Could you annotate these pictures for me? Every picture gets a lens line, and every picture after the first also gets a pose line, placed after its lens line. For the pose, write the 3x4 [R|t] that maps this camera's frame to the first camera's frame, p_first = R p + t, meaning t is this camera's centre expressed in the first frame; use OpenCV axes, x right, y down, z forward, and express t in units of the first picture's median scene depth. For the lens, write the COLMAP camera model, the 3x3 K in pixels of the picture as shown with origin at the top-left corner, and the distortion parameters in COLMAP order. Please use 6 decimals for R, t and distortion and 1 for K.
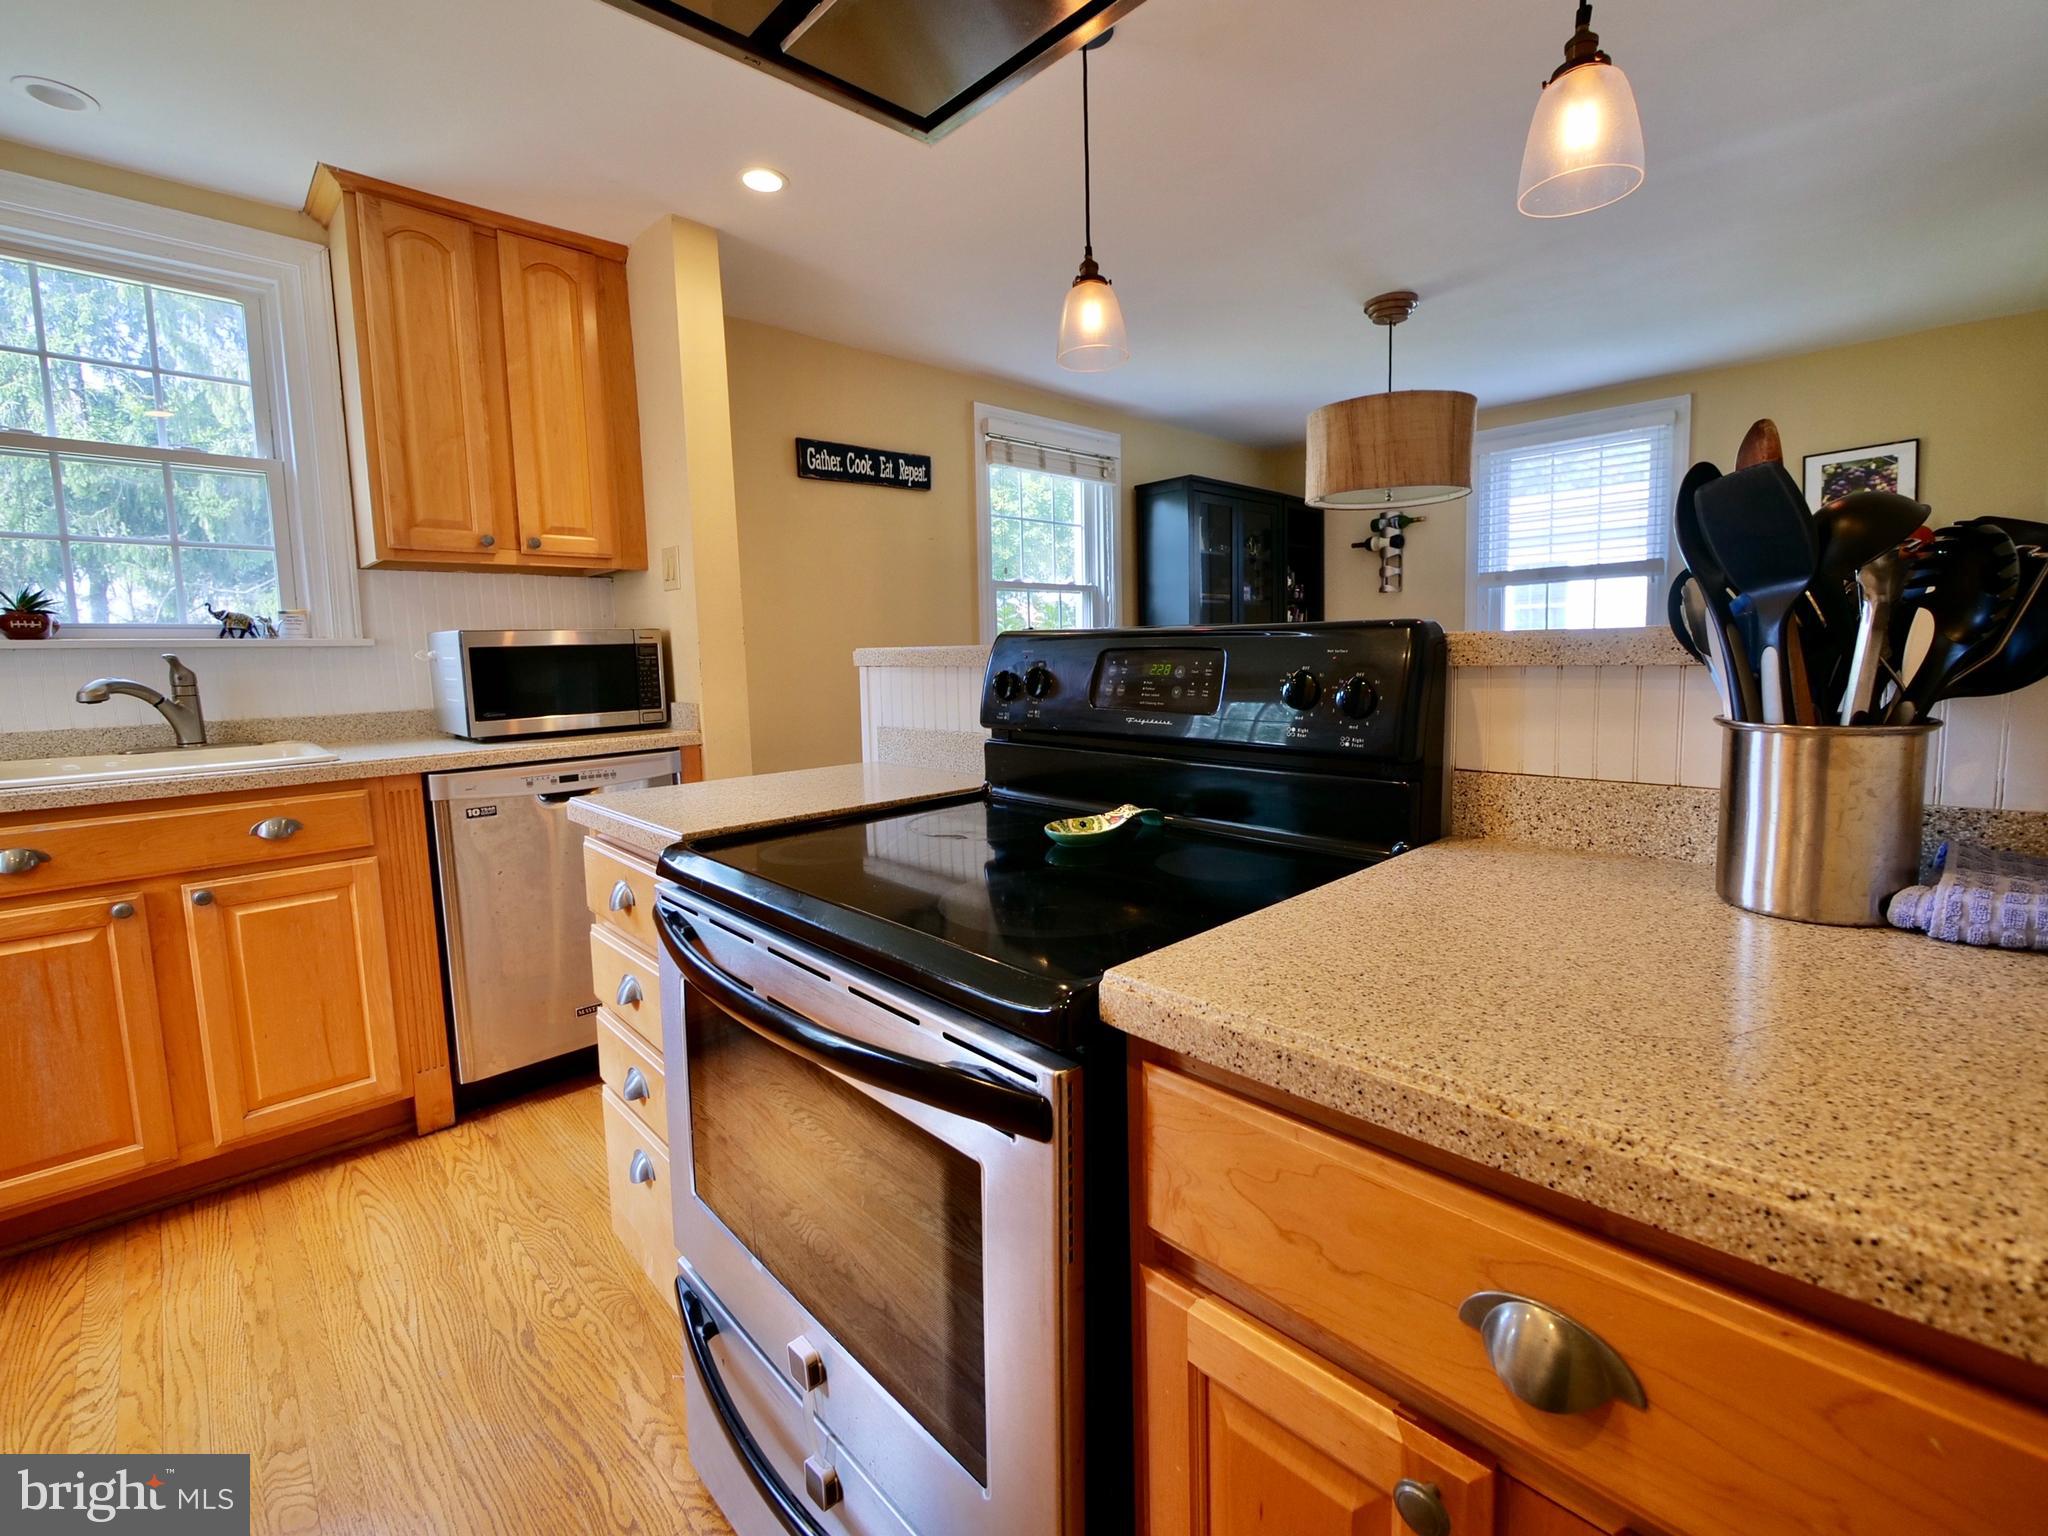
lens RADIAL K [[902.7, 0, 1043.9], [0, 902.7, 742.7], [0, 0, 1]] dist [-0.004654, 0.000503]
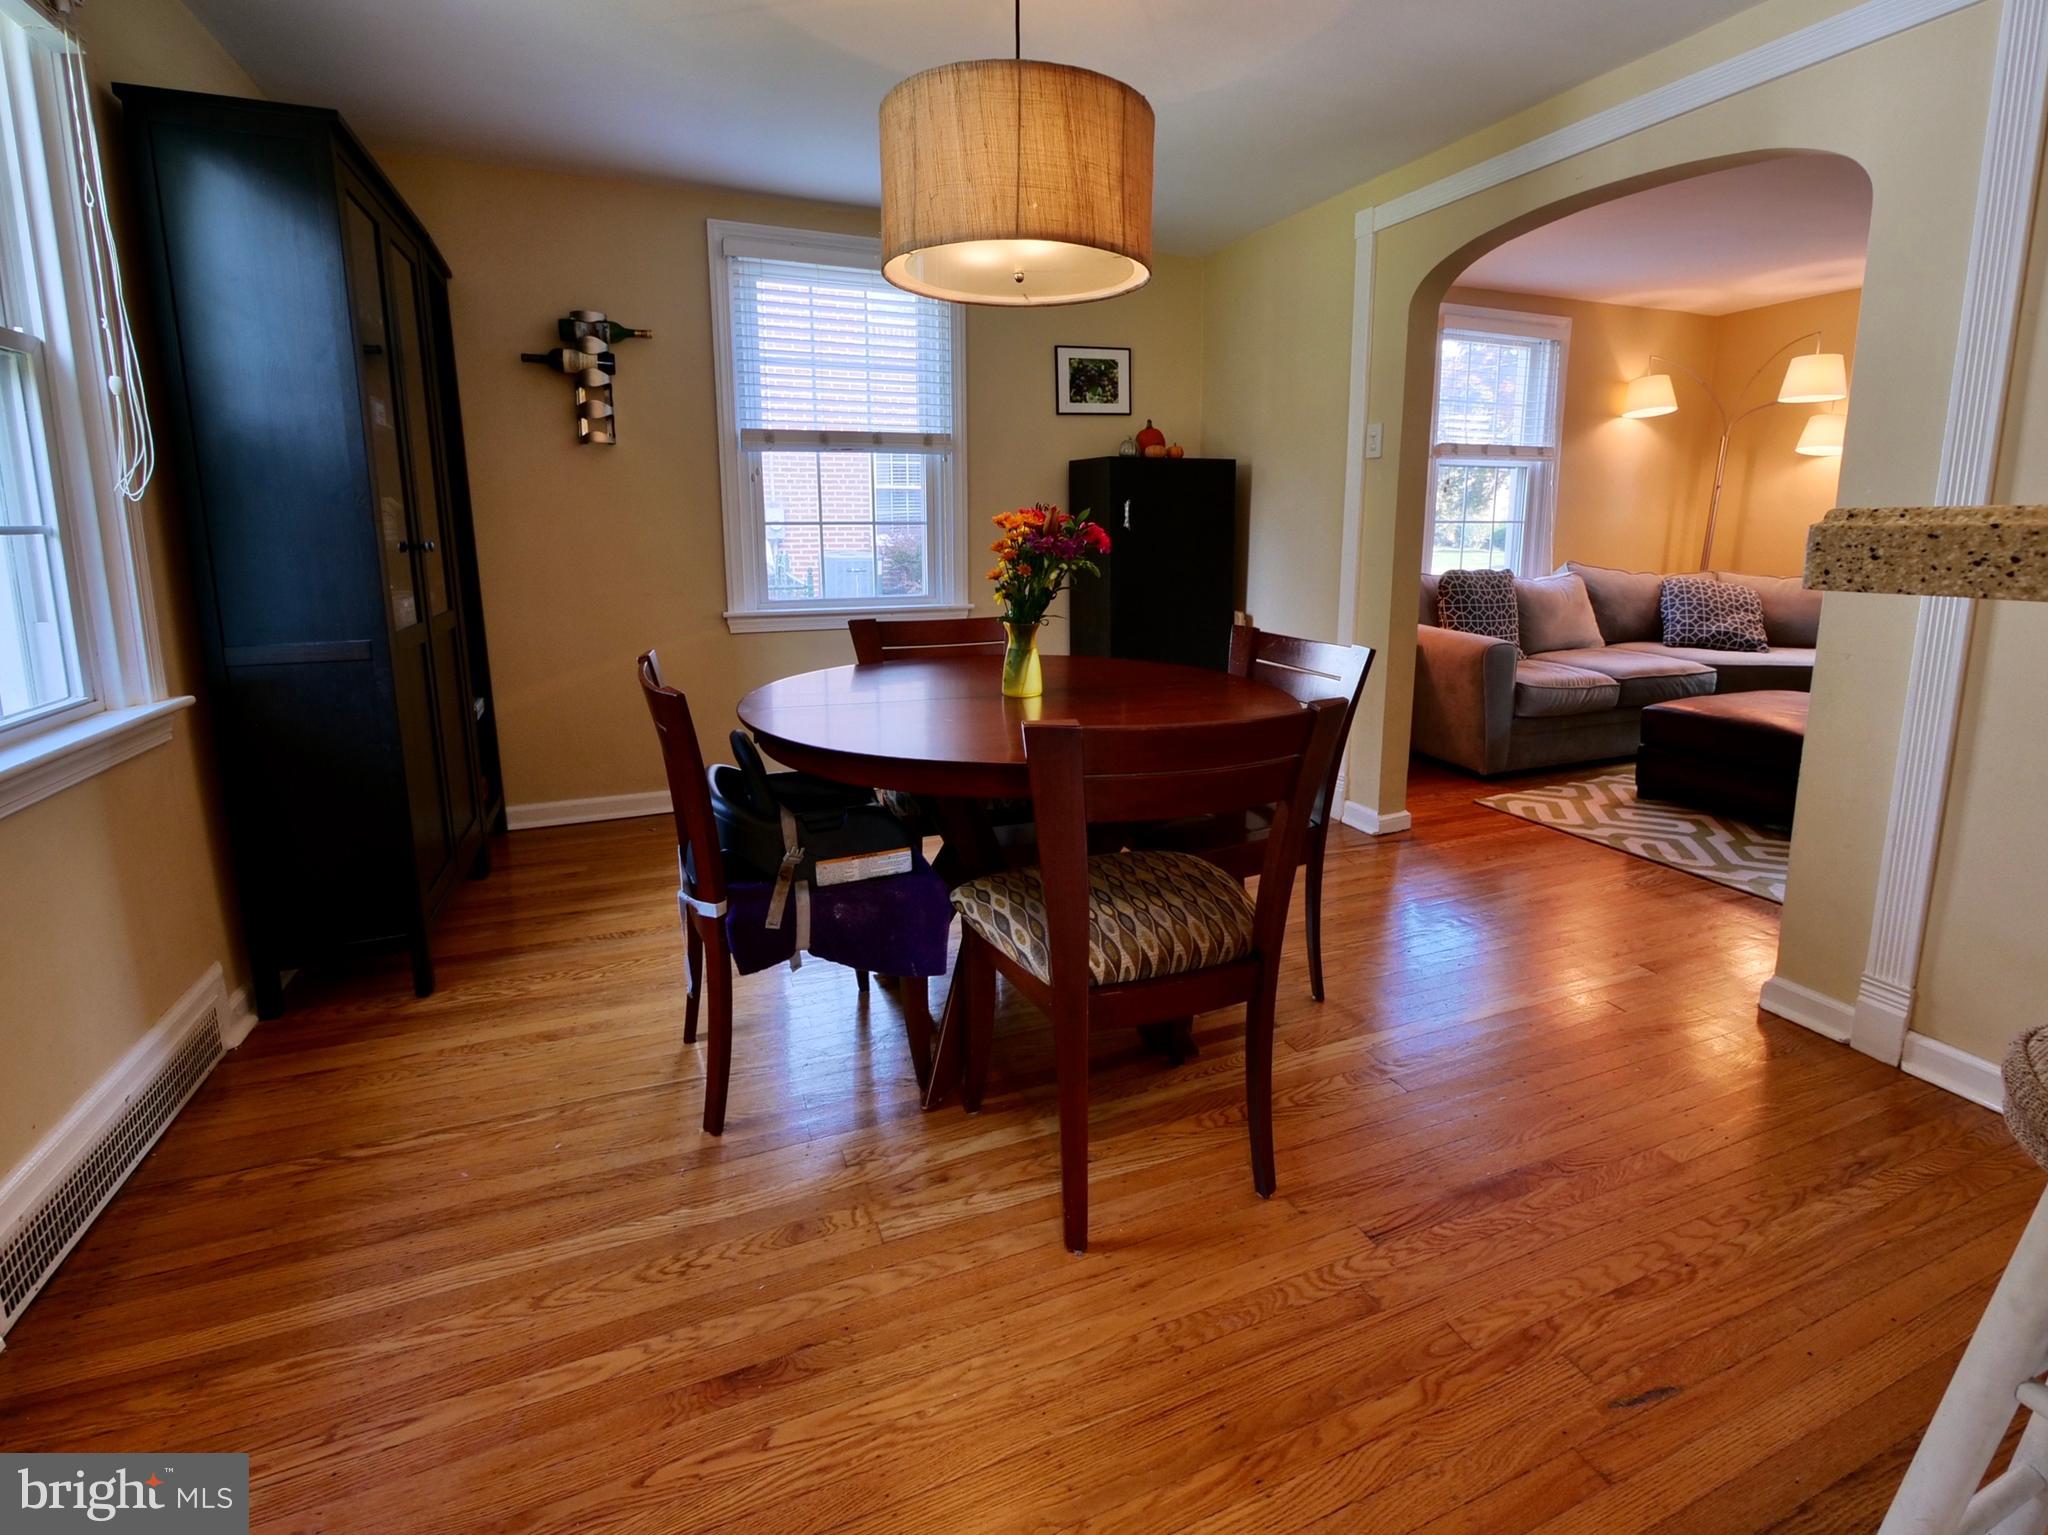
lens RADIAL K [[956.9, 0, 1060.2], [0, 956.9, 673.2], [0, 0, 1]] dist [-0.004305, 0.000025]
pose [[0.366703, -0.122718, 0.922209, -0.292069], [0.086793, 0.991452, 0.097420, -0.097973], [-0.926281, 0.044317, 0.374220, 1.002948]]
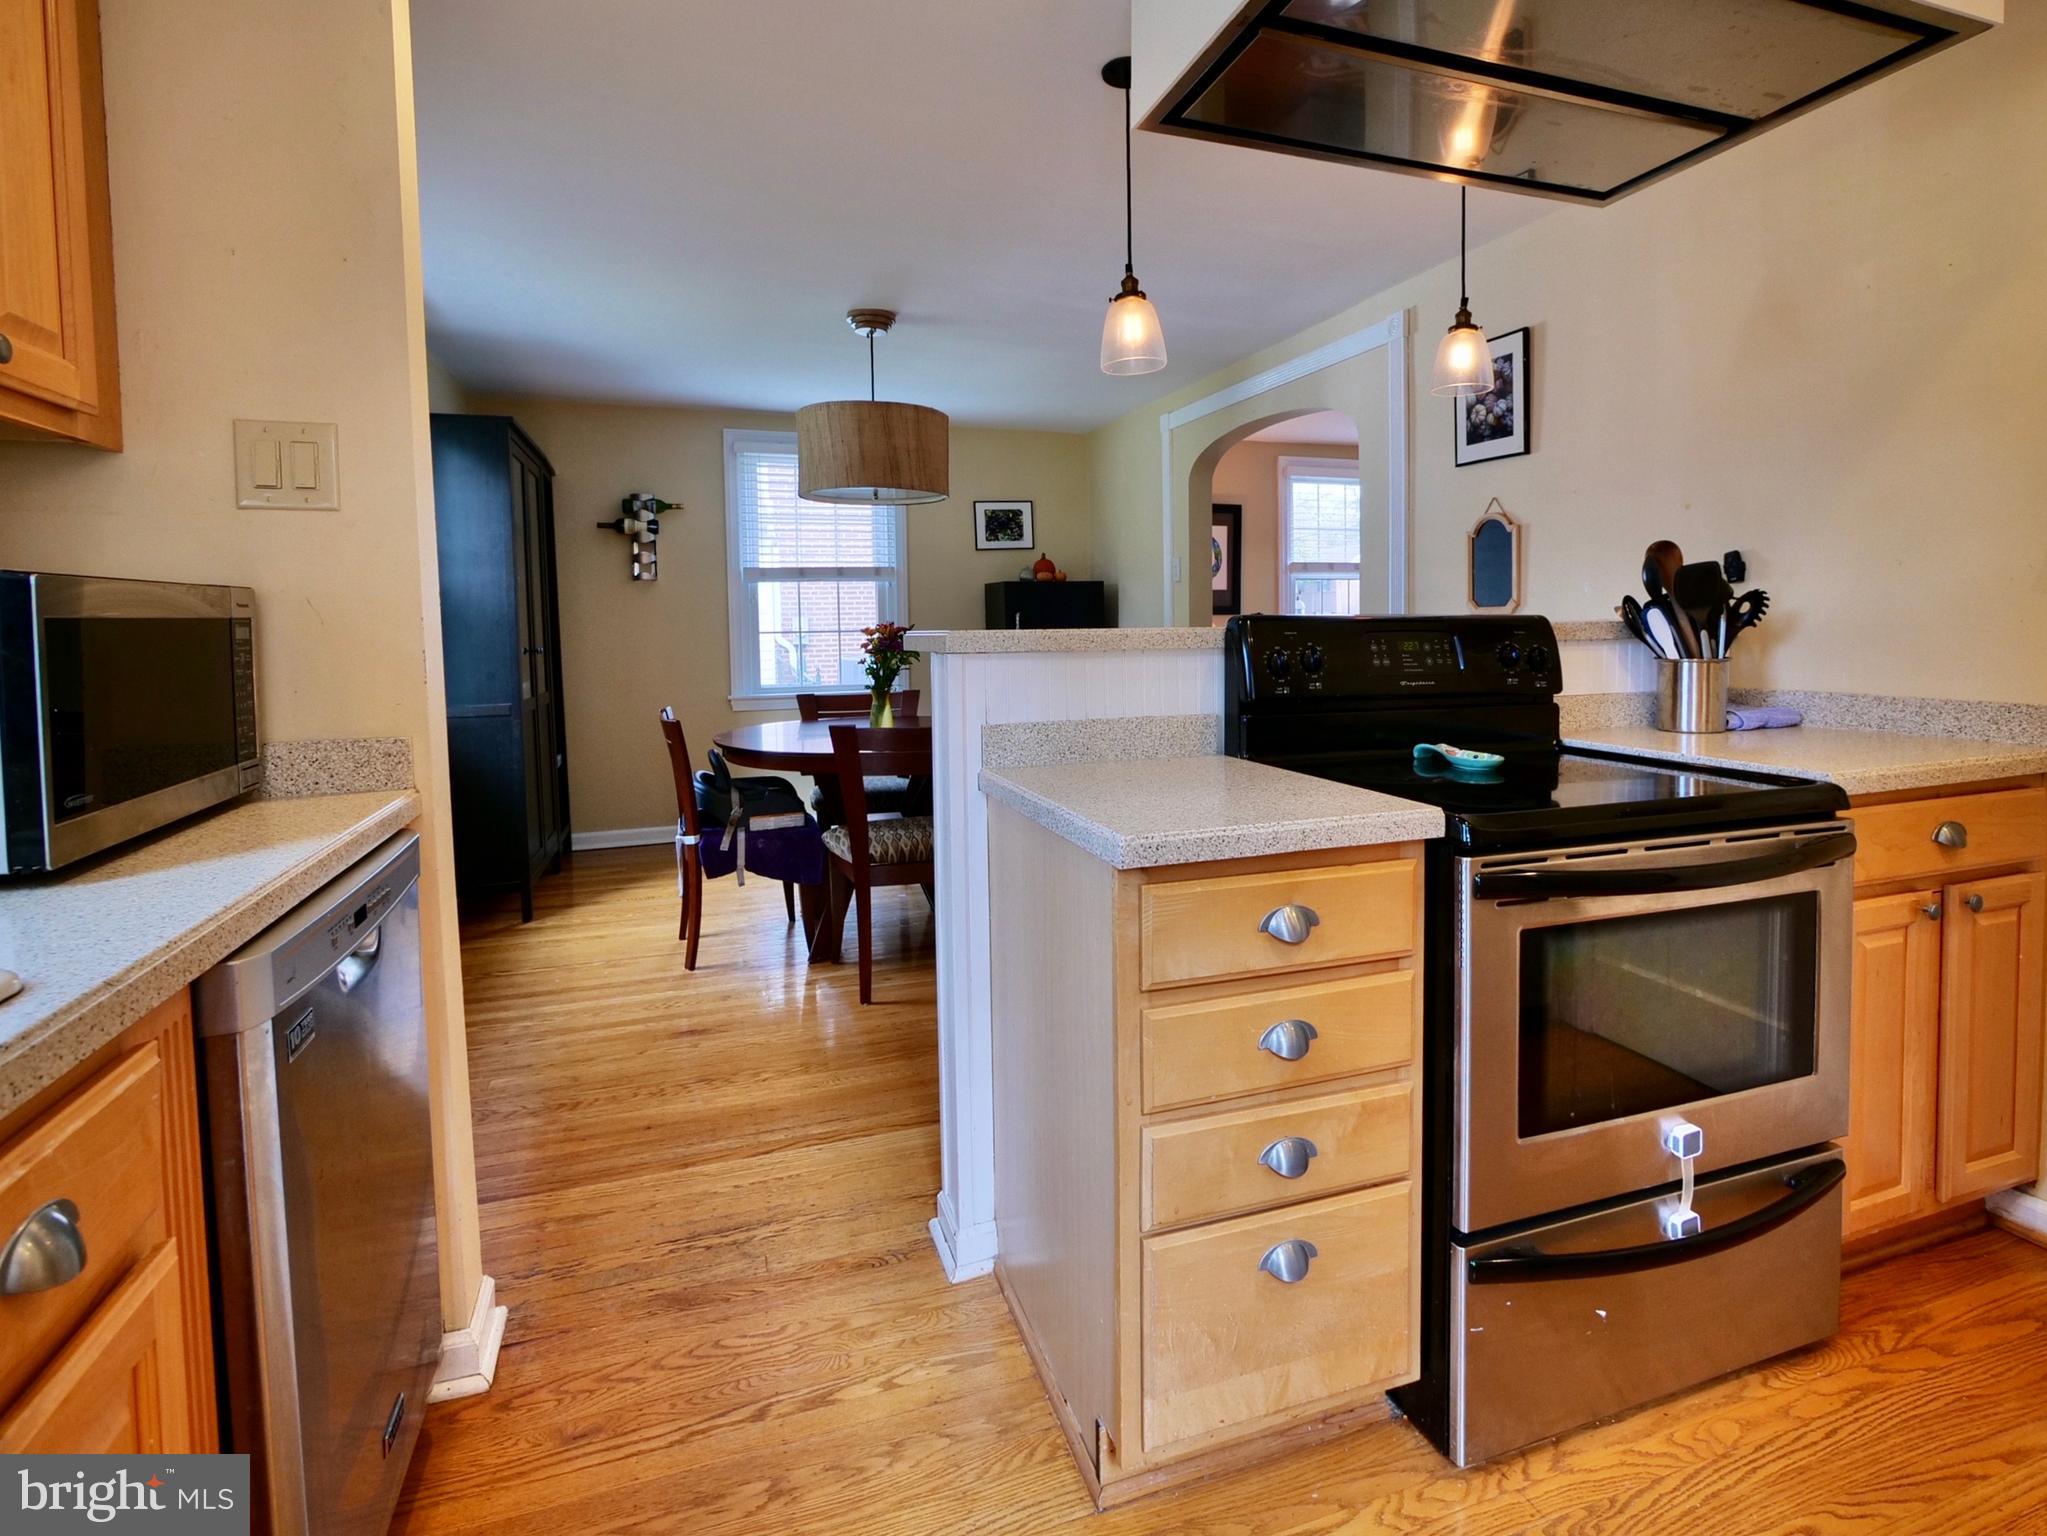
lens RADIAL K [[995.5, 0, 1053.1], [0, 995.5, 672.3], [0, 0, 1]] dist [-0.006992, 0.002256]
pose [[0.419740, -0.025542, 0.907285, -0.794662], [0.096573, 0.995186, -0.016661, -0.036365], [-0.902492, 0.094612, 0.420187, 0.456436]]
